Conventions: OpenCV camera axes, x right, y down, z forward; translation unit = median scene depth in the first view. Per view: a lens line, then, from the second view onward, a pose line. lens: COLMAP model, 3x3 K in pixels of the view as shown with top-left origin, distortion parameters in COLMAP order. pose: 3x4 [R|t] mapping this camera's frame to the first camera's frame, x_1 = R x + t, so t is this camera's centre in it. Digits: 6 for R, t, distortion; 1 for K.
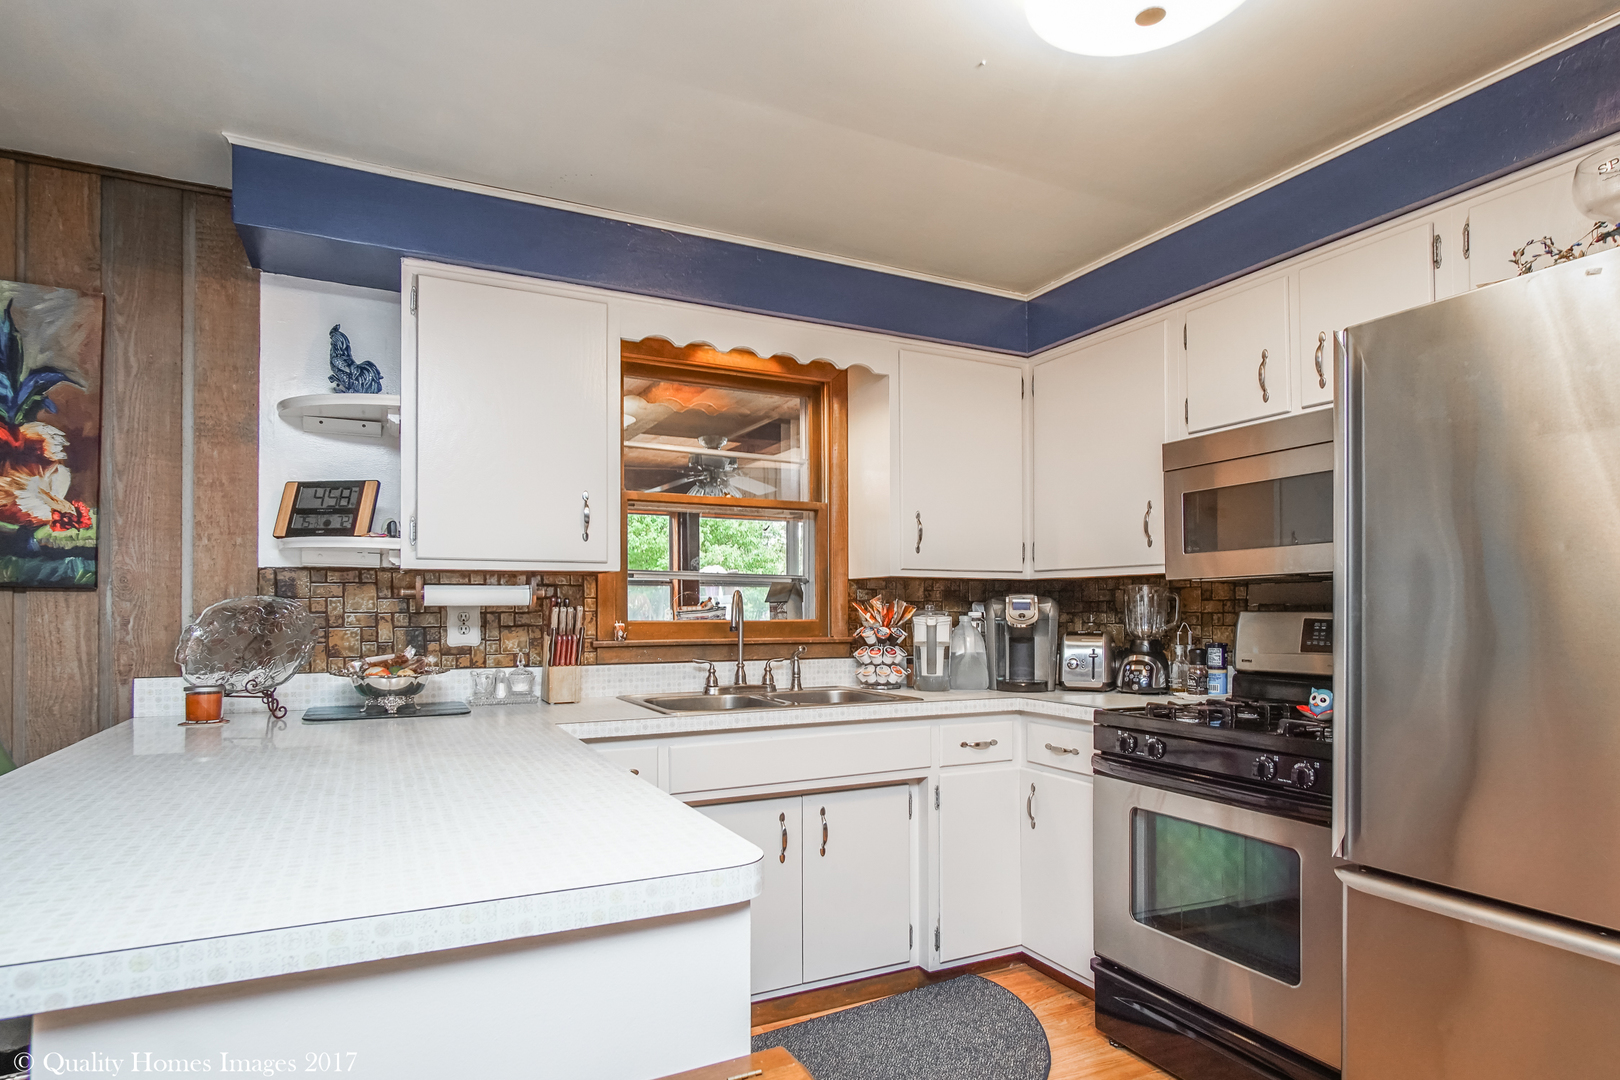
lens RADIAL K [[889.3, 0, 806.9], [0, 889.3, 603.7], [0, 0, 1]] dist [-0.003750, 0.001227]
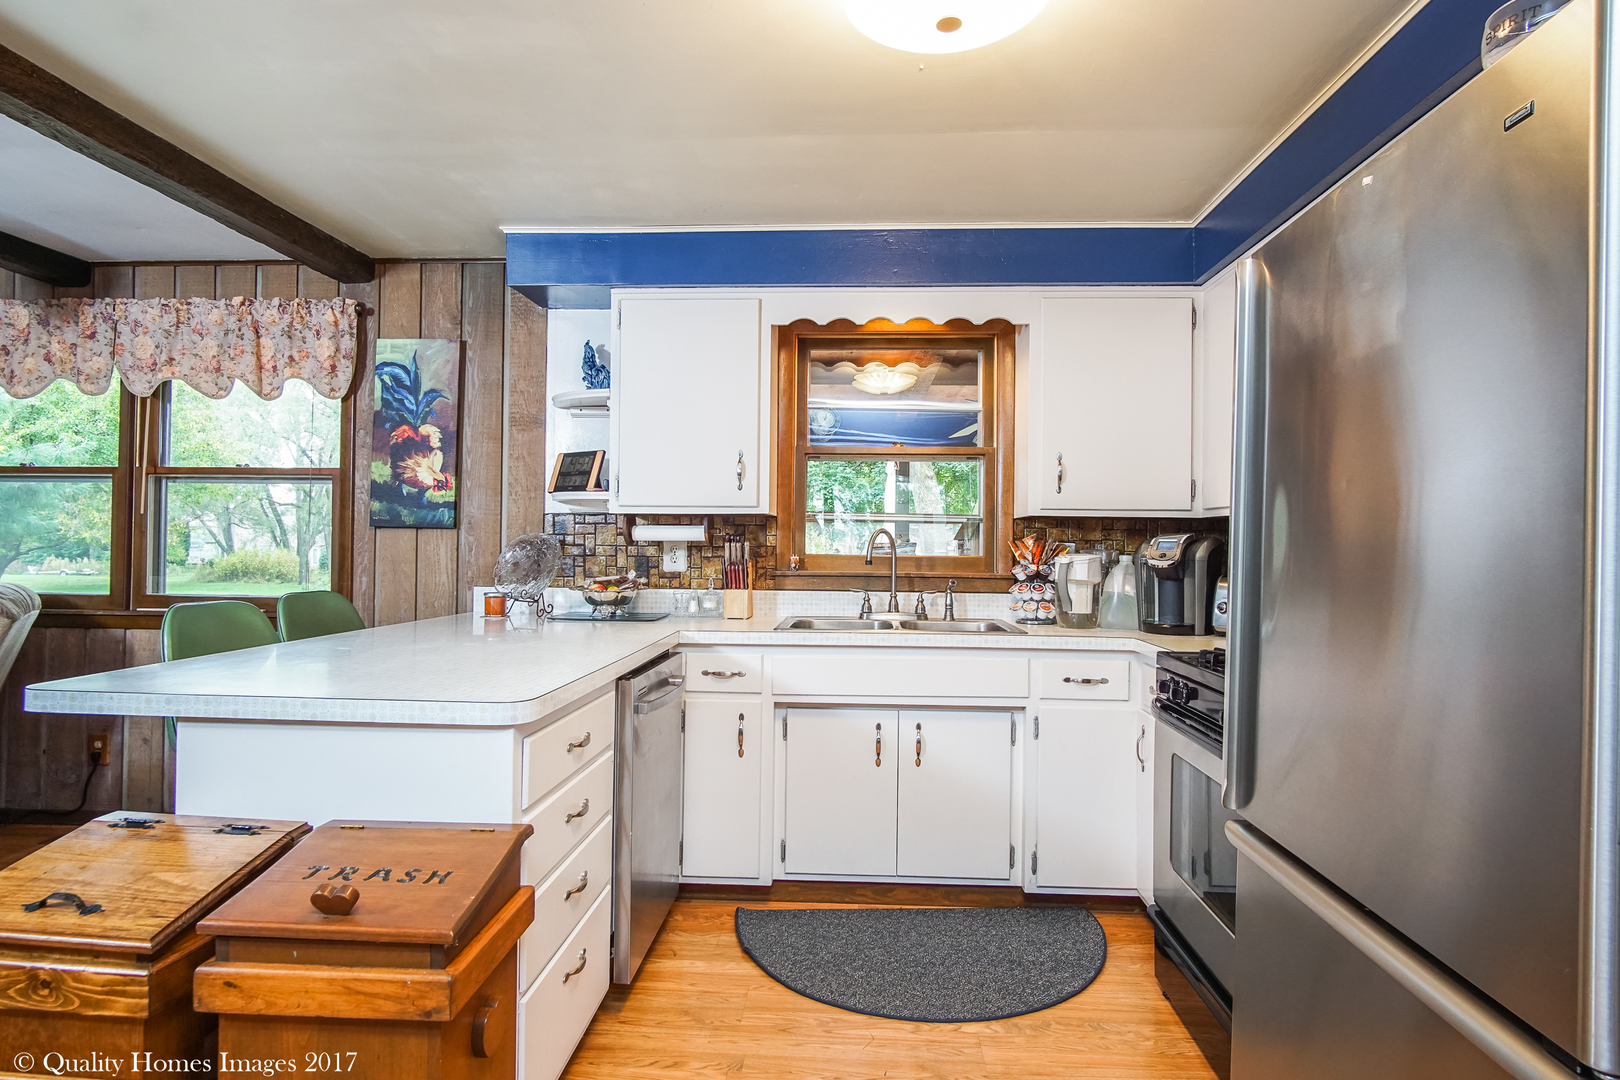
lens RADIAL K [[877.6, 0, 810.0], [0, 877.6, 540.0], [0, 0, 1]] dist [-0.009806, 0.001058]
pose [[0.868080, 0.005620, -0.496393, 0.472345], [-0.007944, 0.999965, -0.002570, 0.002941], [0.496361, 0.006174, 0.868094, -0.028520]]
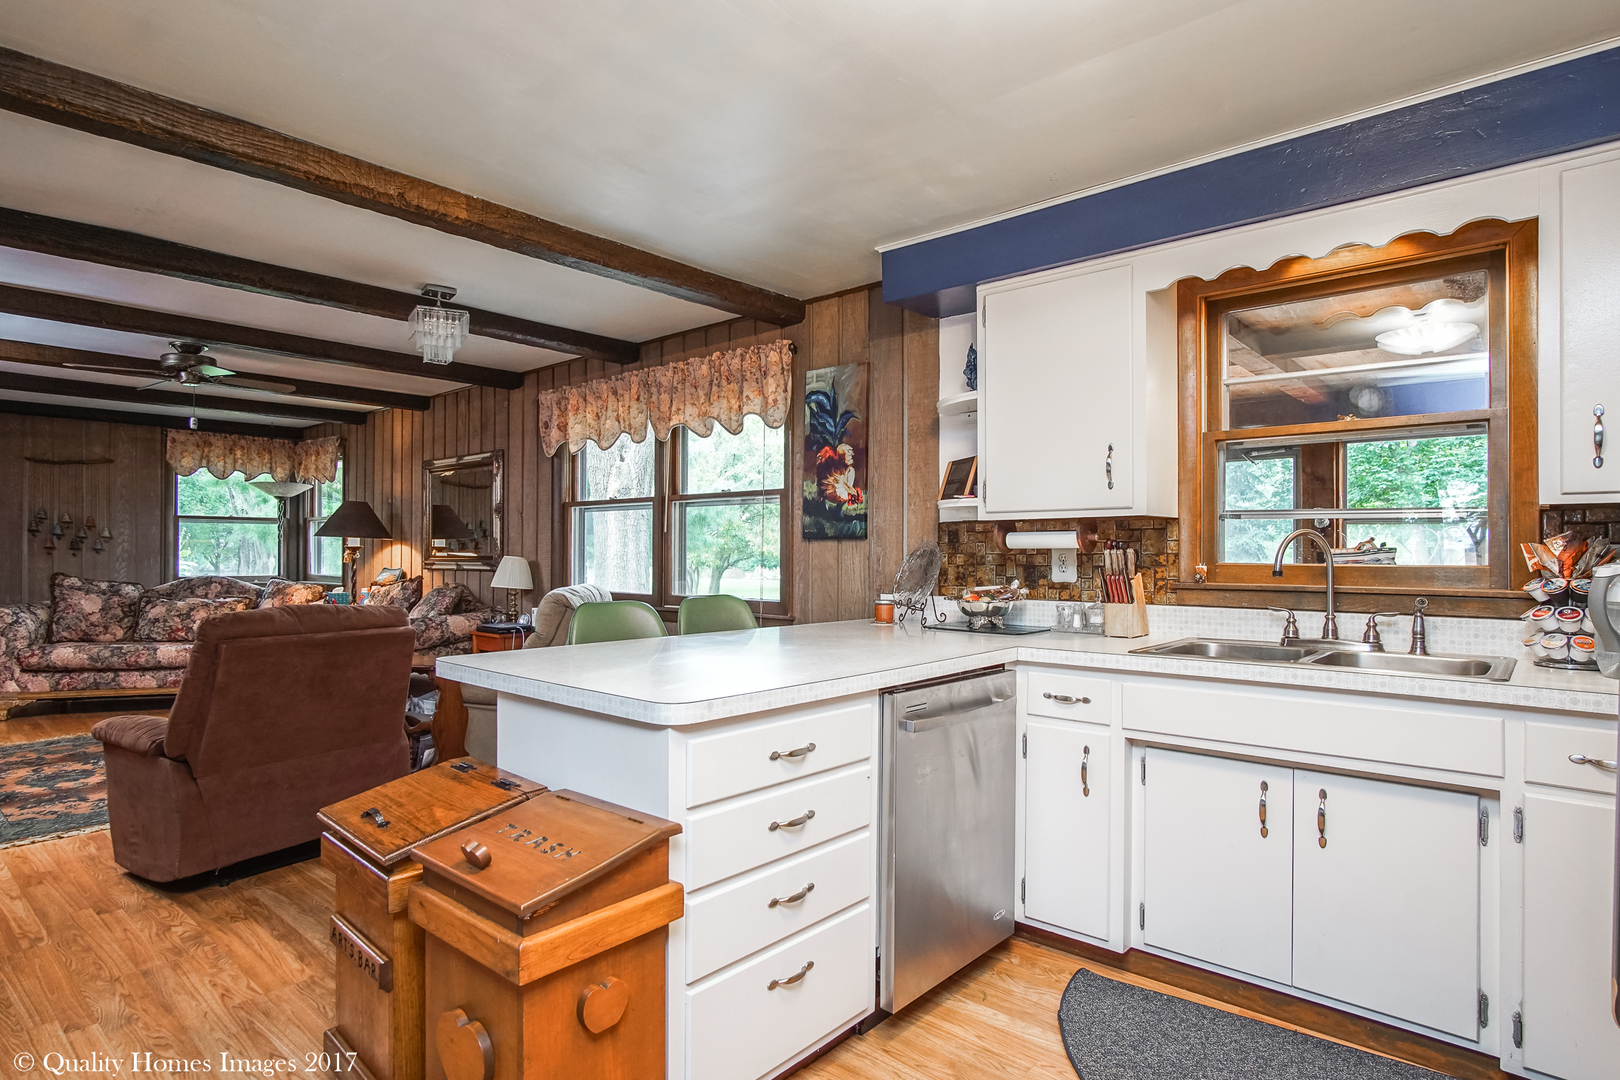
lens RADIAL K [[863.7, 0, 808.7], [0, 863.7, 549.4], [0, 0, 1]] dist [-0.019857, 0.010963]
pose [[0.377984, -0.002113, -0.925810, 0.614253], [0.001763, 0.999997, -0.001563, 0.005296], [0.925810, -0.001041, 0.377987, 0.266207]]
